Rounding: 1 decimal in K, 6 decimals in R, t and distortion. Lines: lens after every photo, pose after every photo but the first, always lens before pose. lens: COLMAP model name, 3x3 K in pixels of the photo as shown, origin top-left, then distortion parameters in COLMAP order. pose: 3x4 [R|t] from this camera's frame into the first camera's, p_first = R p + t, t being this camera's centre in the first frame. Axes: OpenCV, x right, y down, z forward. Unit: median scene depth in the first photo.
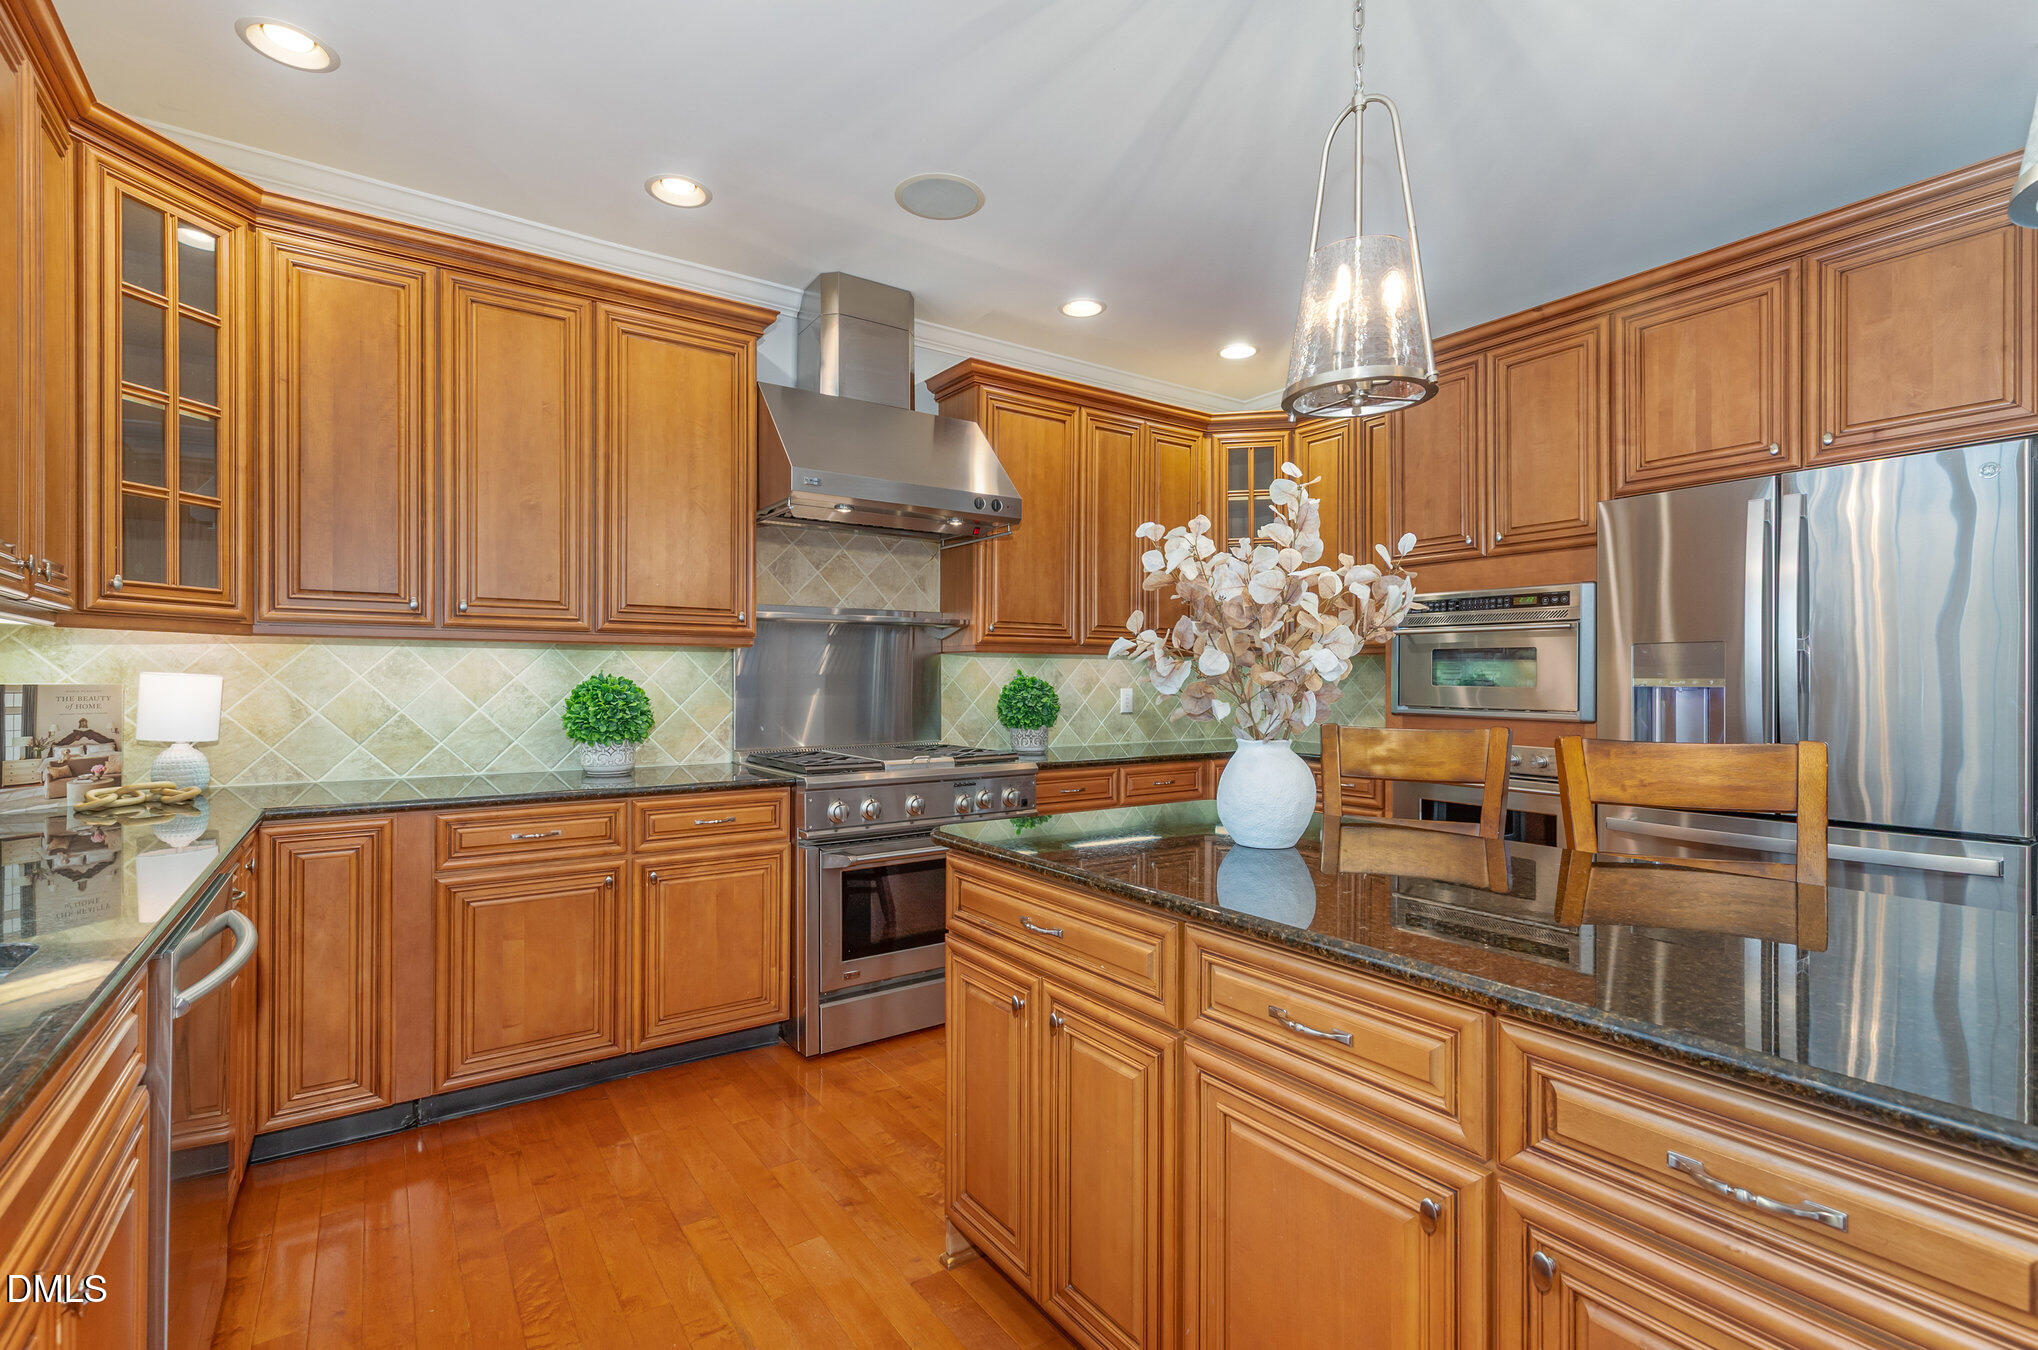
lens RADIAL K [[924.8, 0, 1019.0], [0, 924.8, 675.0], [0, 0, 1]] dist [-0.000831, 0.000478]
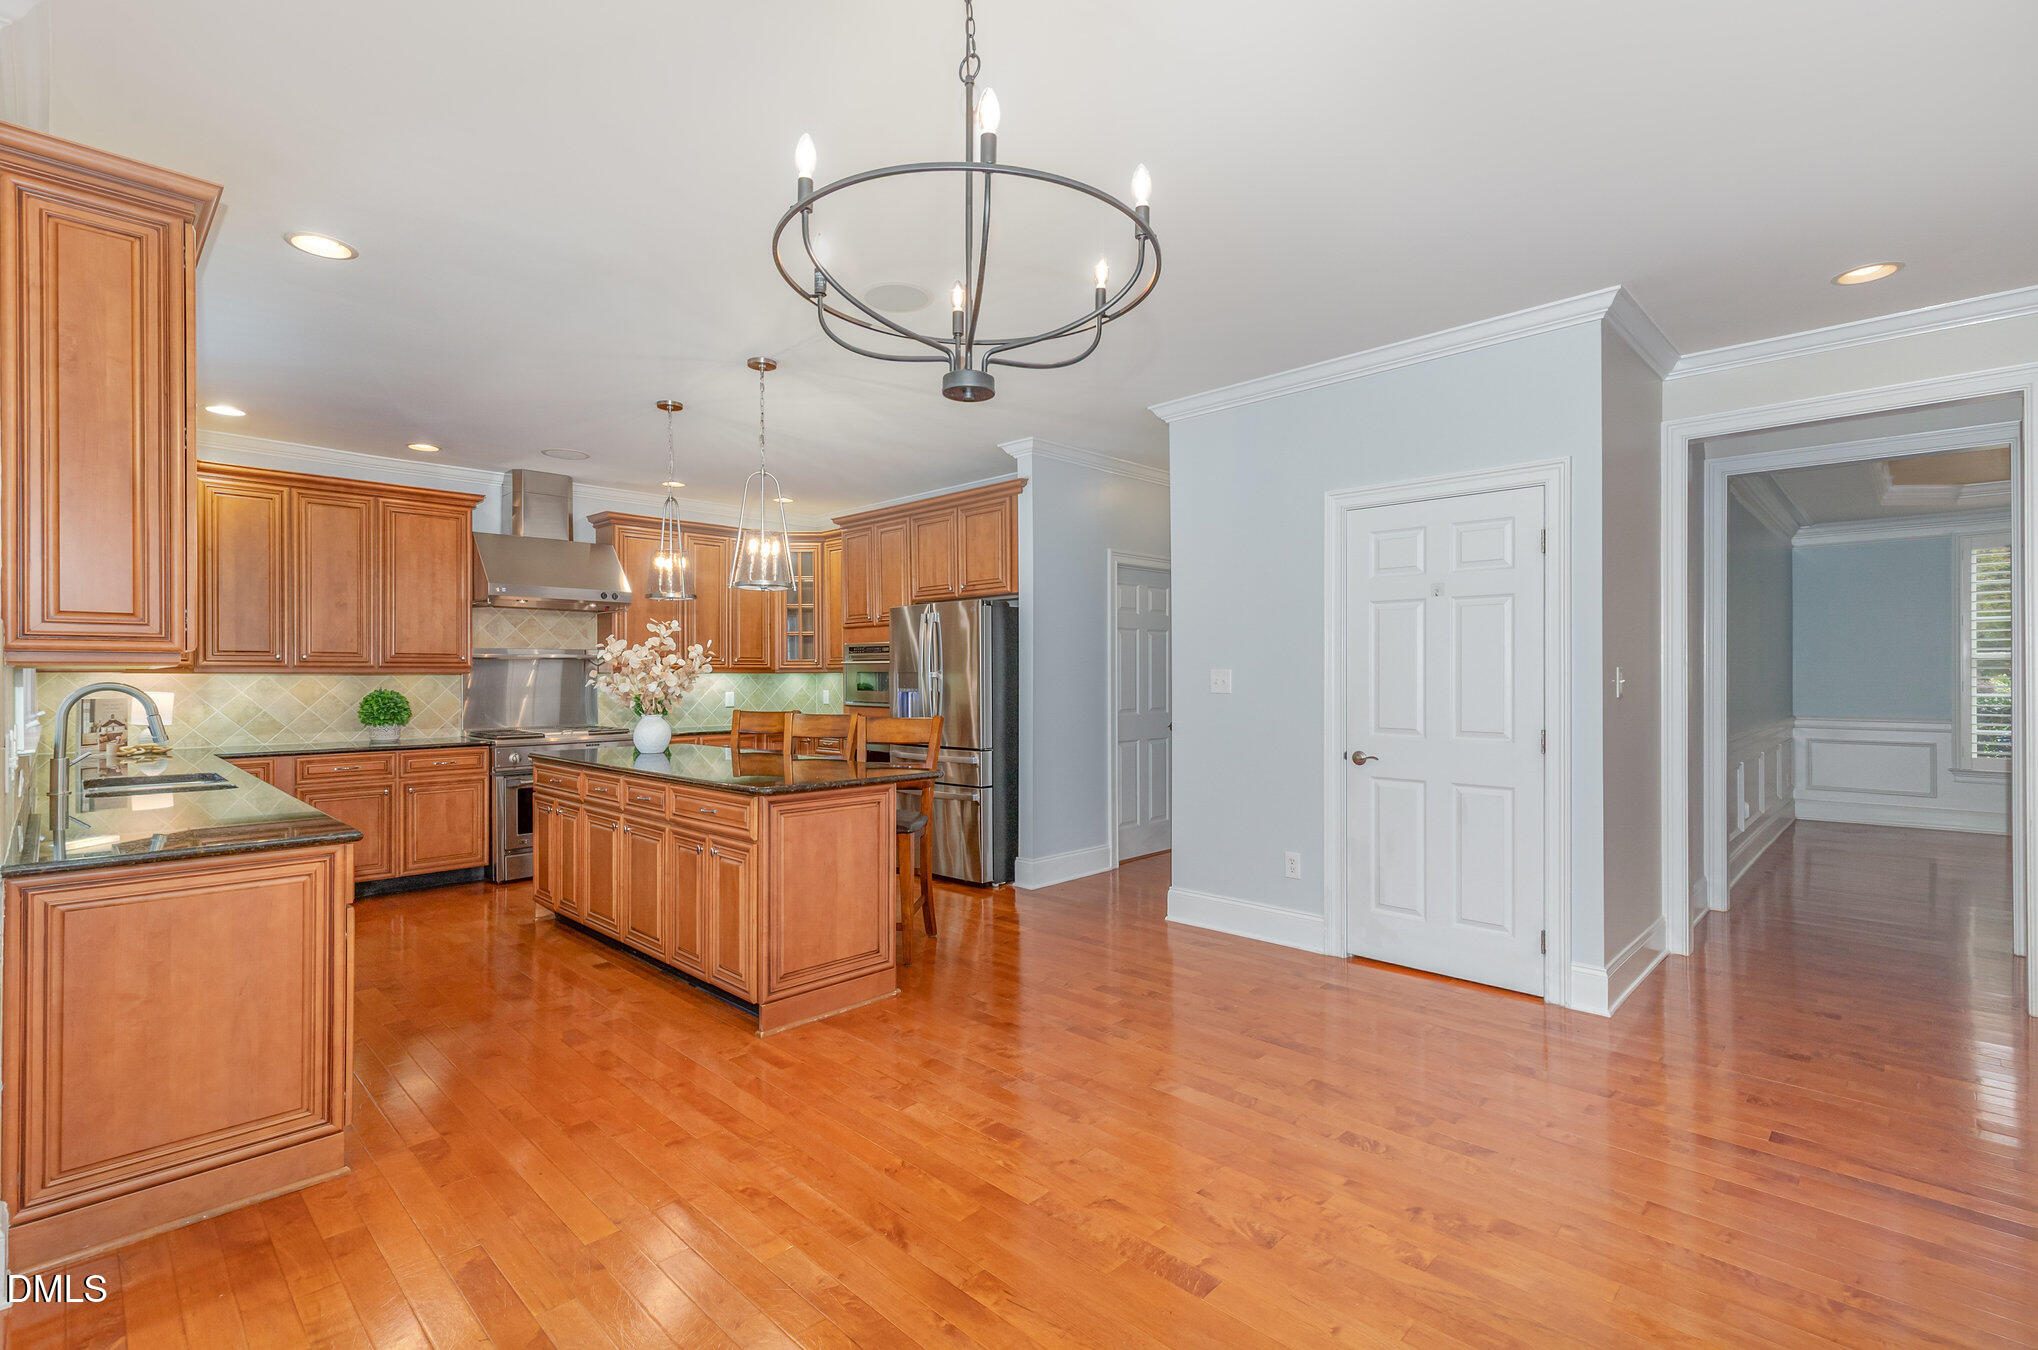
lens RADIAL K [[931.4, 0, 1018.3], [0, 931.4, 669.4], [0, 0, 1]] dist [0.001964, 0.000648]
pose [[0.982536, -0.004294, 0.186024, 0.492053], [0.004798, 0.999986, -0.002261, -0.031708], [-0.186012, 0.003115, 0.982543, -1.156098]]
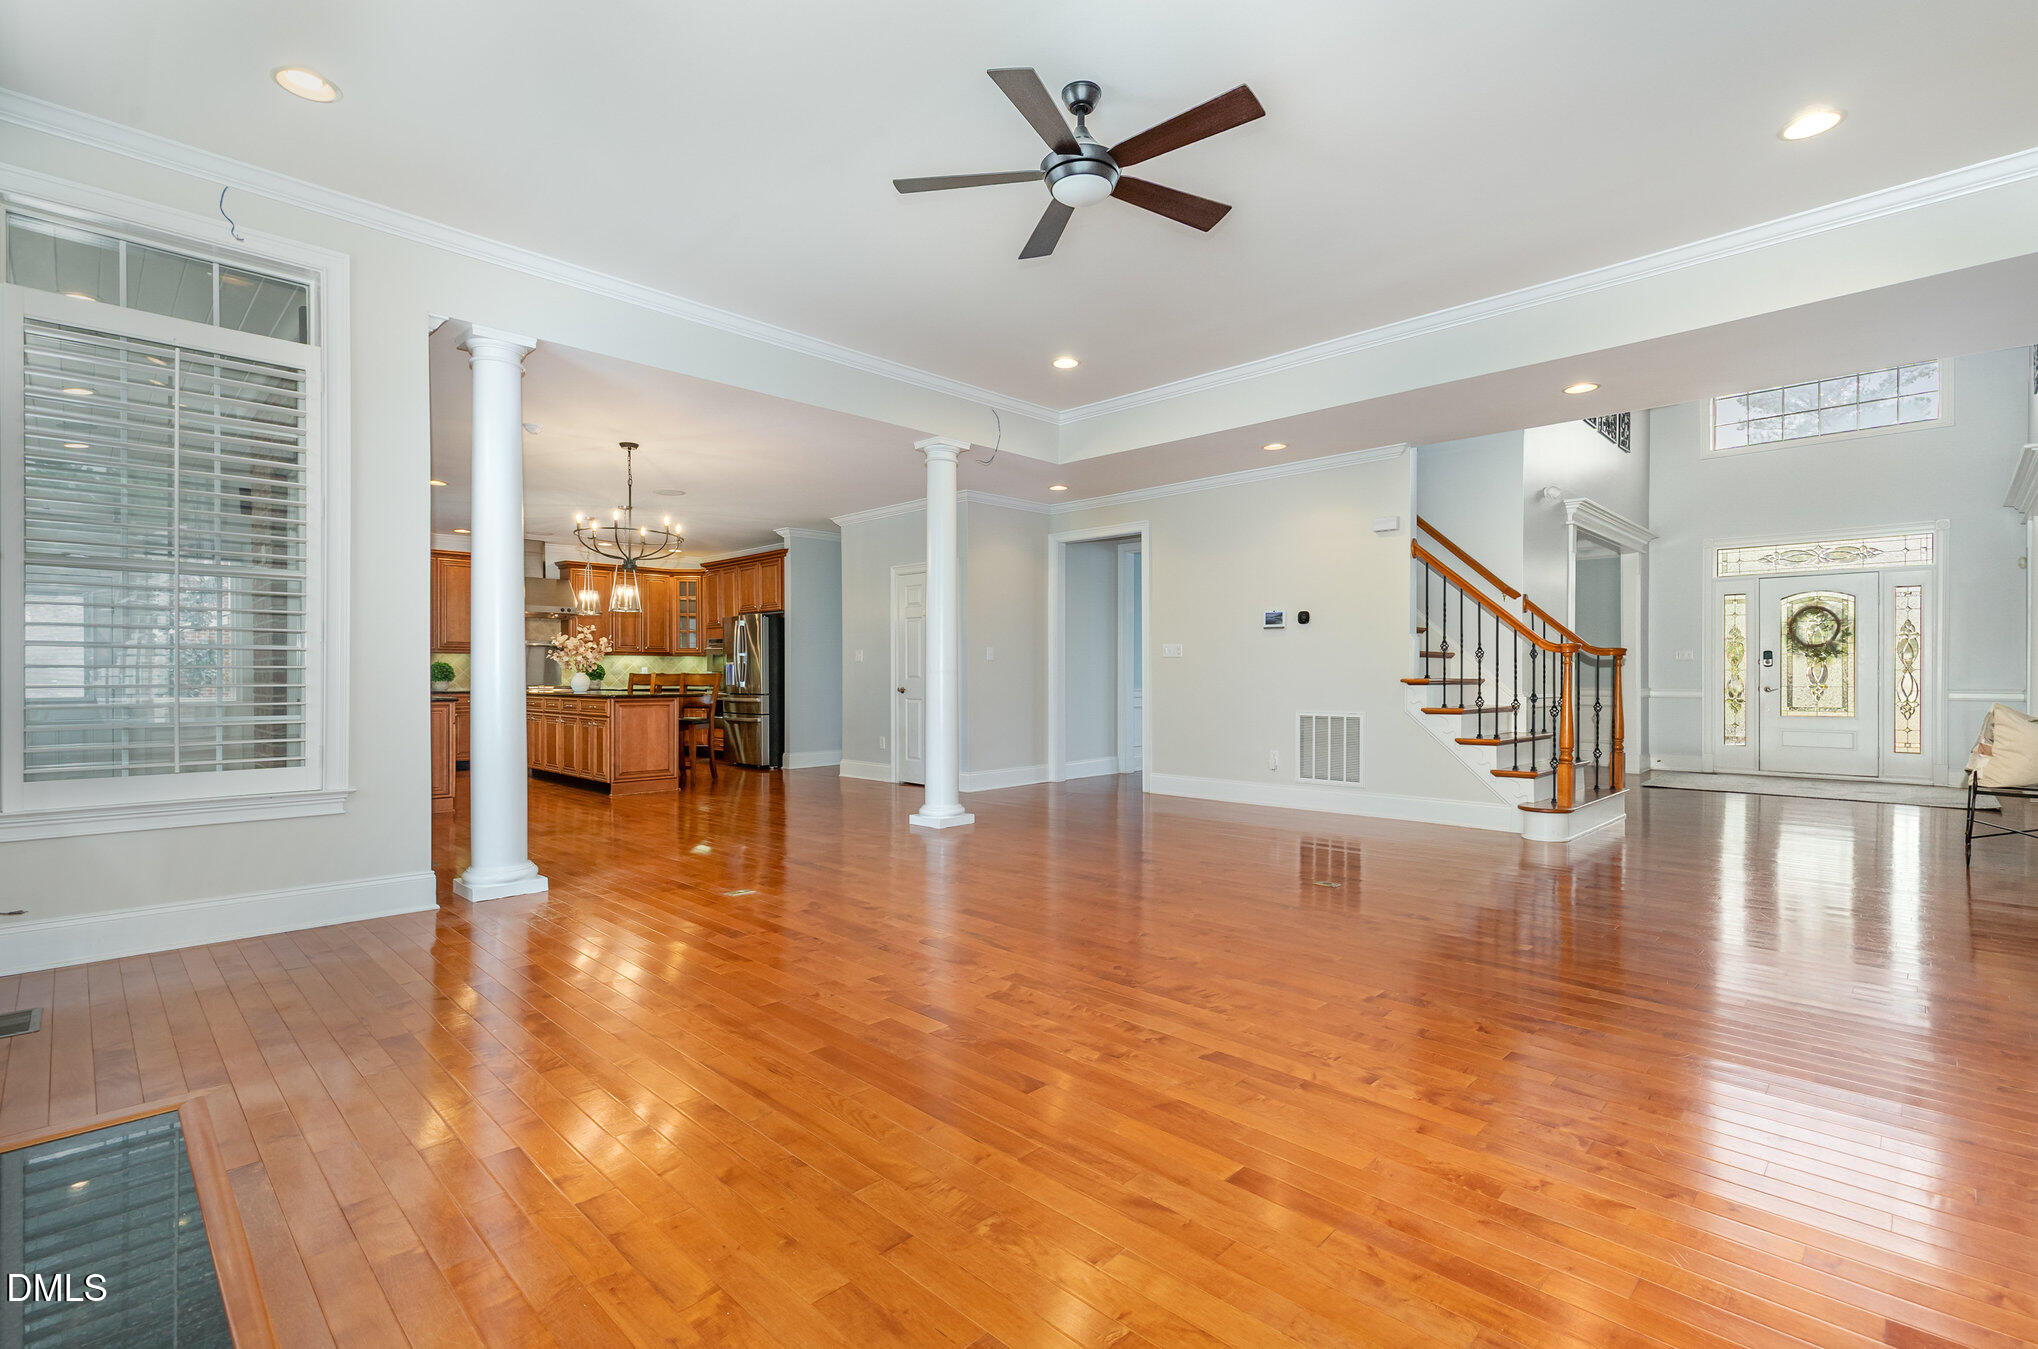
lens RADIAL K [[934.9, 0, 1019.0], [0, 934.9, 674.5], [0, 0, 1]] dist [0.000791, 0.000323]
pose [[0.983094, -0.003935, 0.183060, 1.070960], [0.002881, 0.999978, 0.006025, 0.032171], [-0.183080, -0.005395, 0.983083, -2.916225]]
